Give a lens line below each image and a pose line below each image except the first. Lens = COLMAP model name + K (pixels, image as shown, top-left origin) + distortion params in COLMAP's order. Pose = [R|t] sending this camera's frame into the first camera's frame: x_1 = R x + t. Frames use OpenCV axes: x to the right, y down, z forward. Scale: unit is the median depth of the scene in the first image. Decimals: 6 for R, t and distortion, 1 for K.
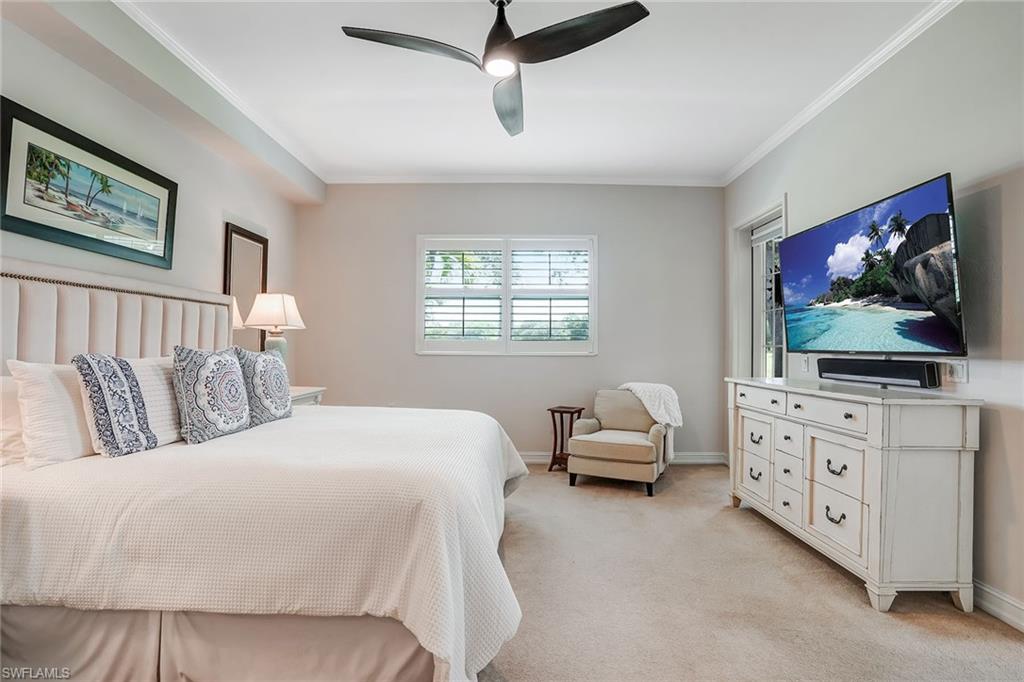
lens RADIAL K [[477.7, 0, 513.4], [0, 477.7, 340.1], [0, 0, 1]] dist [-0.062266, 0.020297]
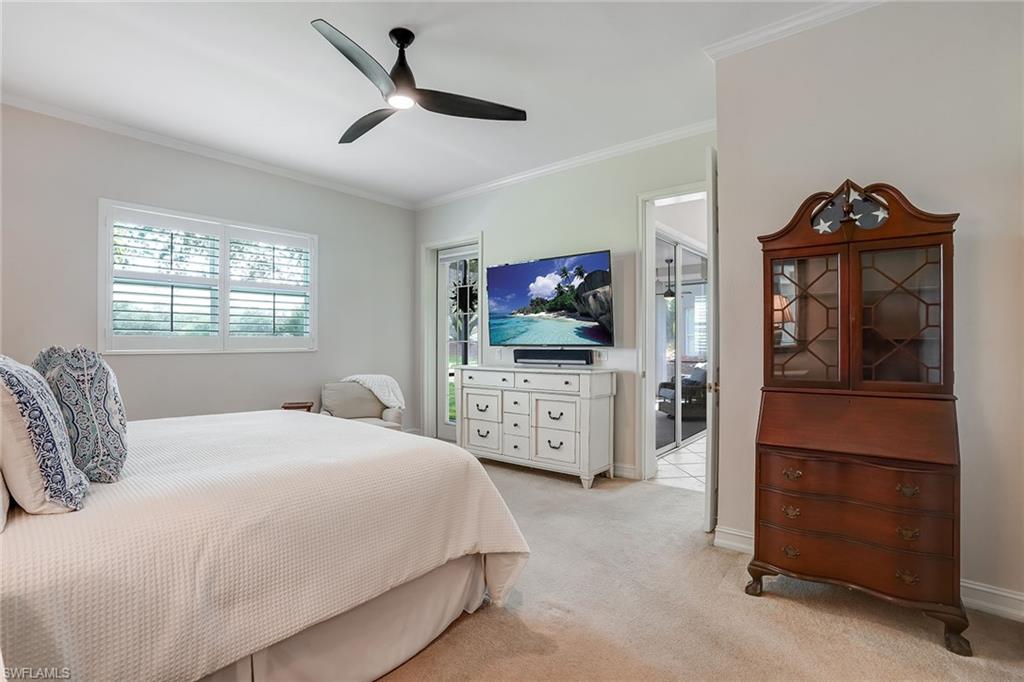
lens RADIAL K [[477.7, 0, 503.6], [0, 477.7, 340.4], [0, 0, 1]] dist [-0.062266, 0.020297]
pose [[0.644461, -0.003961, 0.764627, -0.661558], [-0.004919, 0.999944, 0.009326, -0.005382], [-0.764622, -0.009772, 0.644405, 0.048445]]
